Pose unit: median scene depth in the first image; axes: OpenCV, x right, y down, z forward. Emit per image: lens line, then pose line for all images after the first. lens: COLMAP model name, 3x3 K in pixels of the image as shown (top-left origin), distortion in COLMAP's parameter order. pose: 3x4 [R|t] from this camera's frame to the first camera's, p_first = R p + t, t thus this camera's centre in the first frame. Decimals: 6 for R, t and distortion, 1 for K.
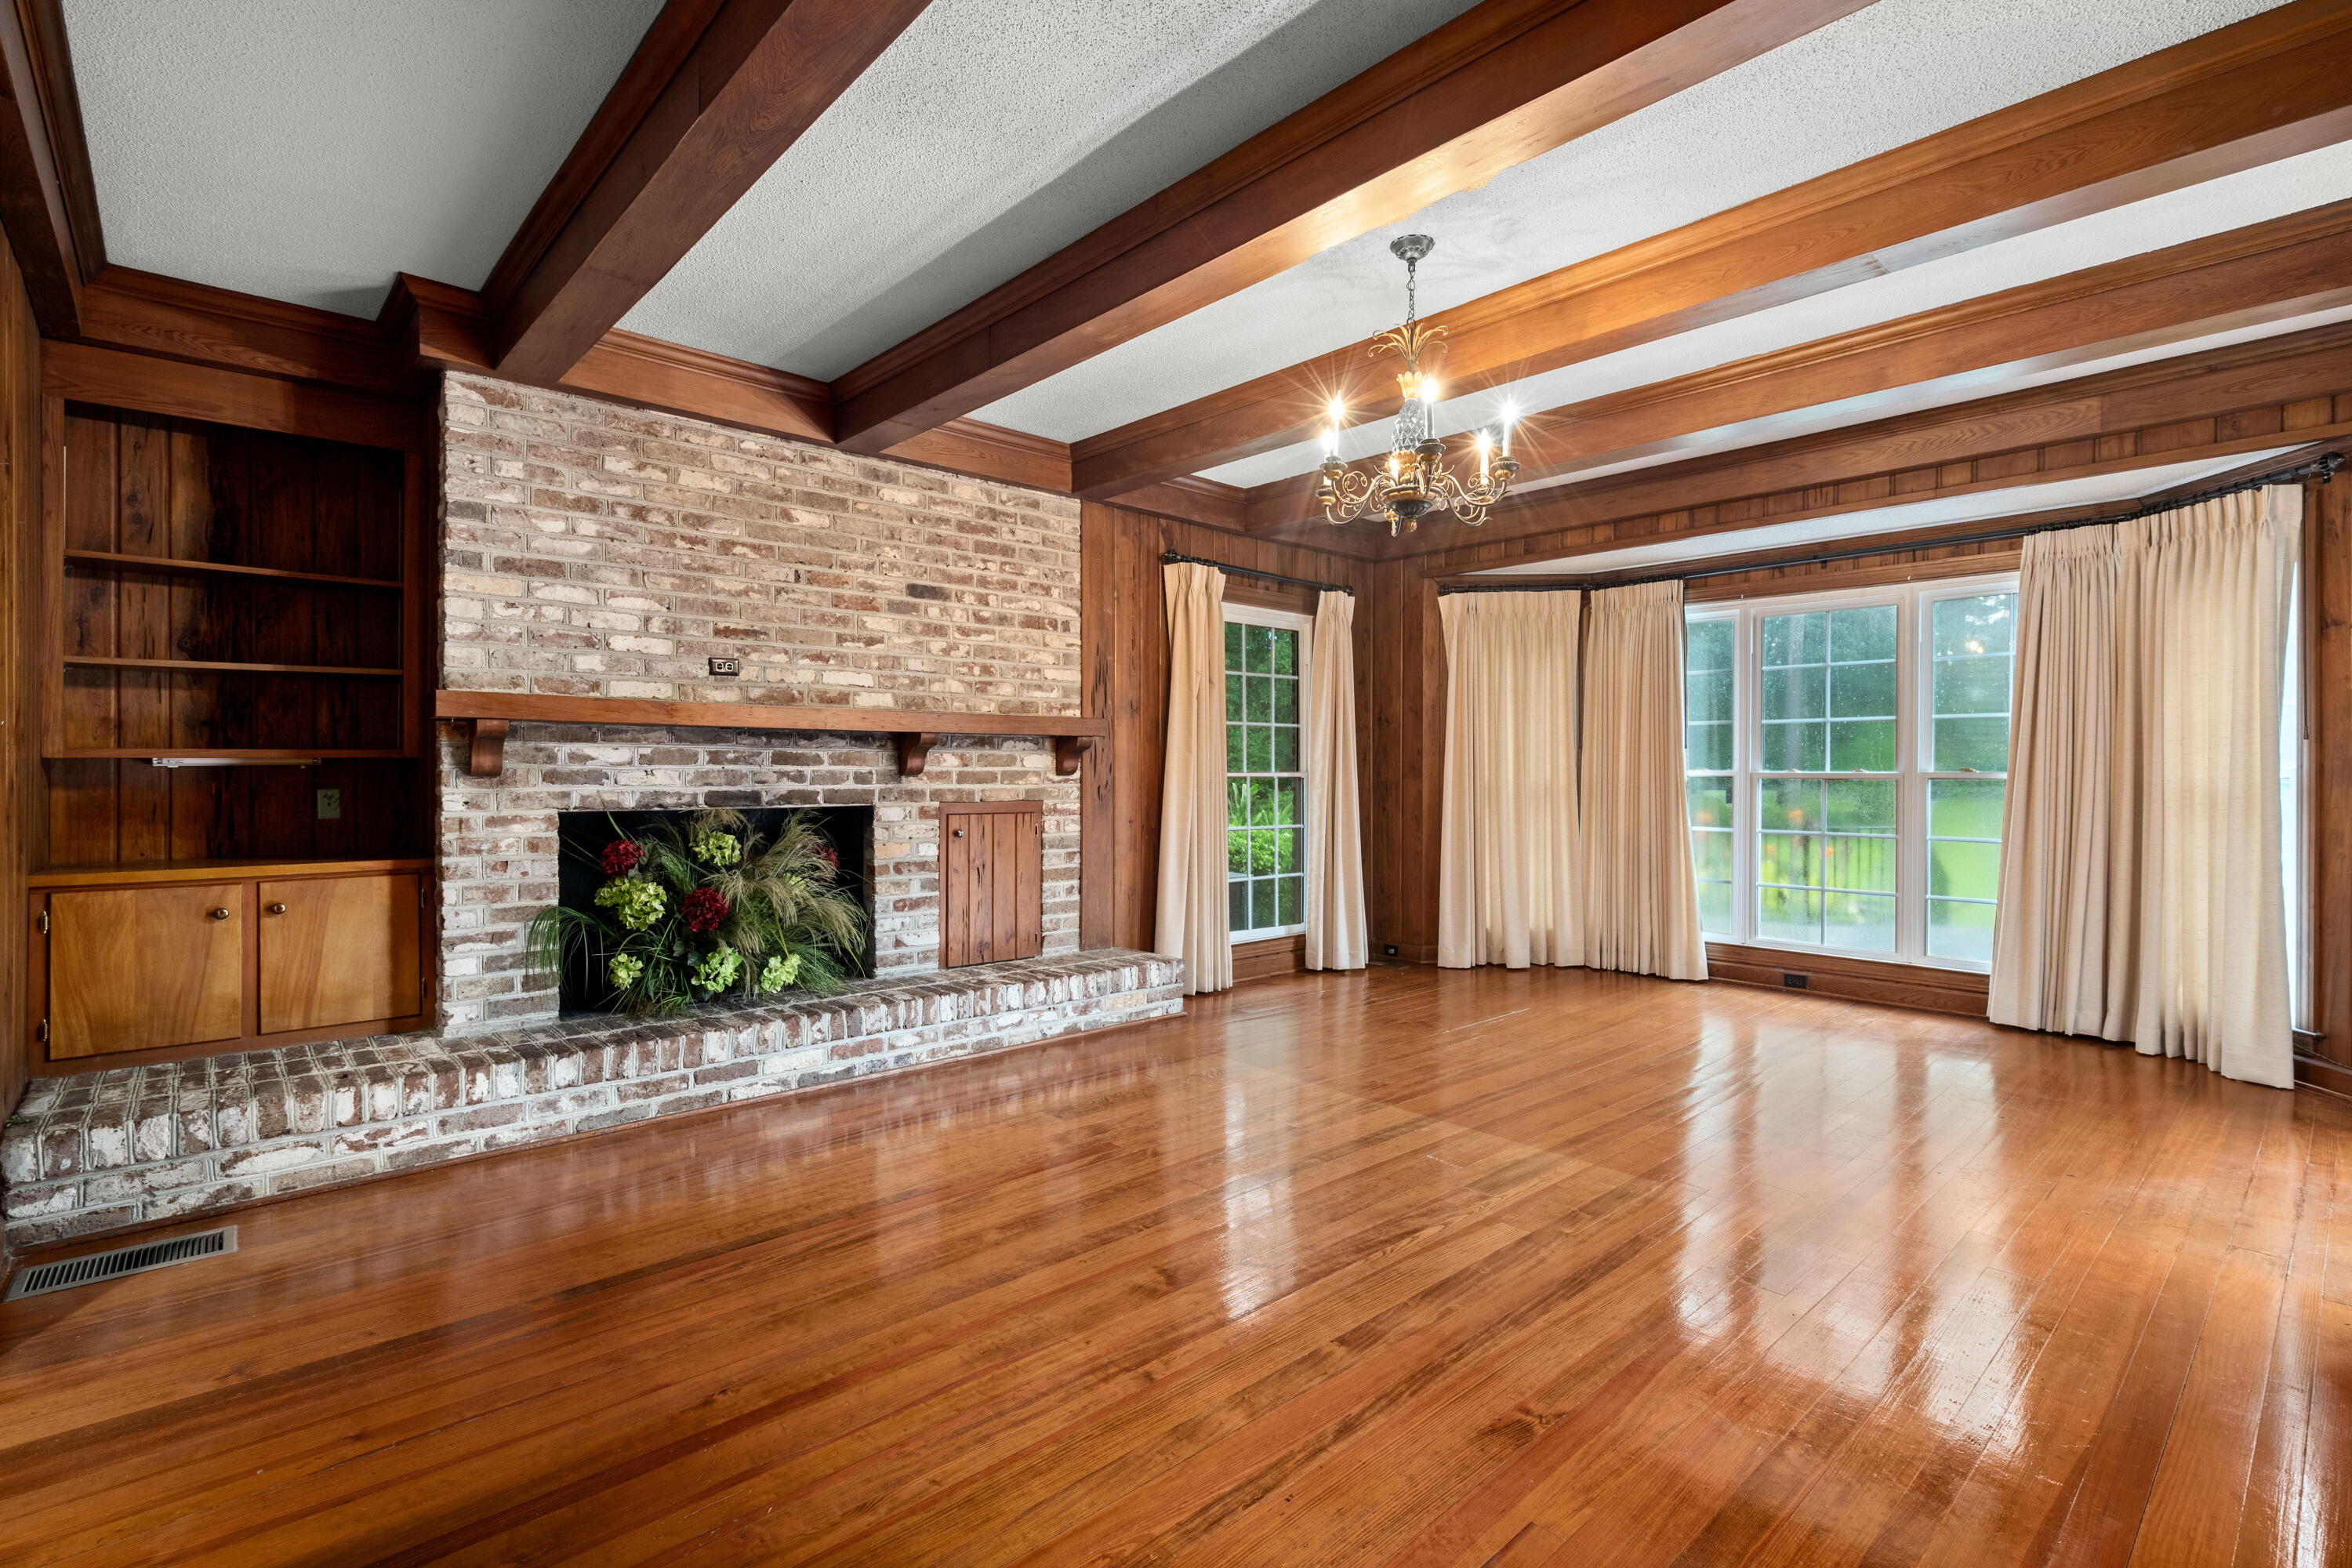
lens RADIAL K [[1059.7, 0, 1120.0], [0, 1059.7, 767.9], [0, 0, 1]] dist [-0.034896, 0.000009]
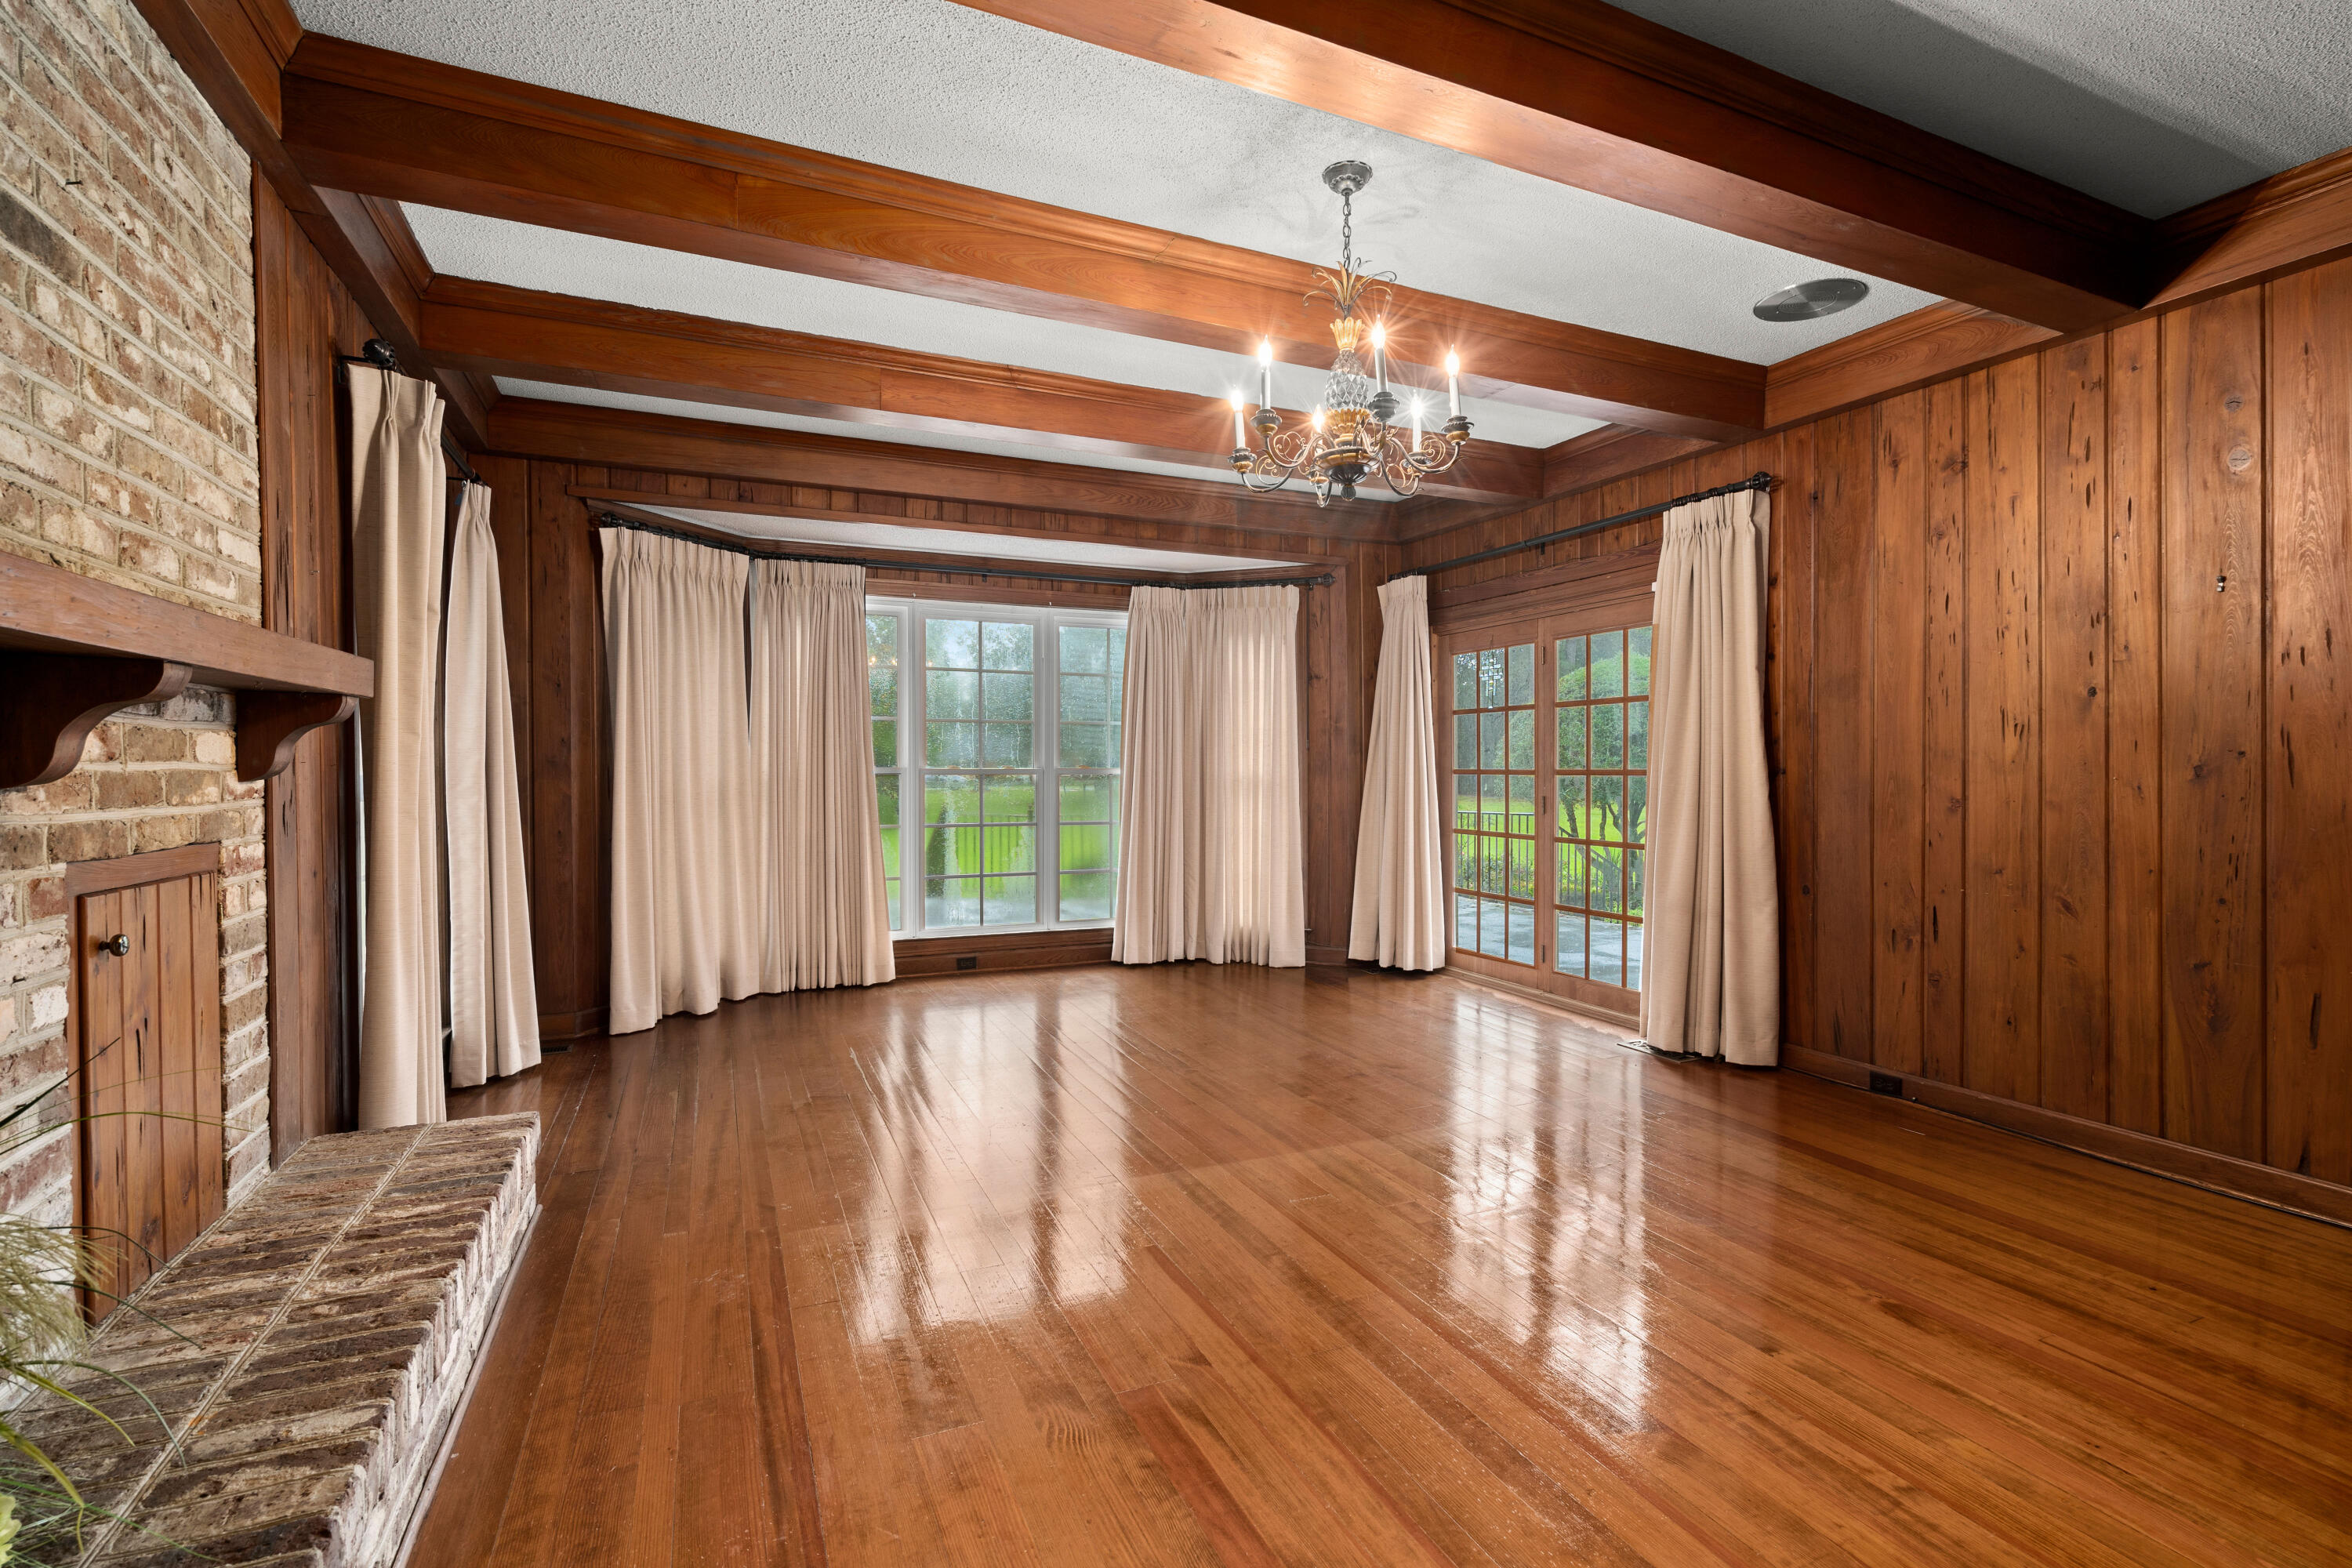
lens RADIAL K [[1077.2, 0, 1193.1], [0, 1077.2, 767.1], [0, 0, 1]] dist [0.006460, -0.000838]
pose [[0.276645, -0.001724, 0.960971, -0.390136], [-0.004920, 0.999983, 0.003210, -0.001724], [-0.960960, -0.005616, 0.276631, 0.526546]]
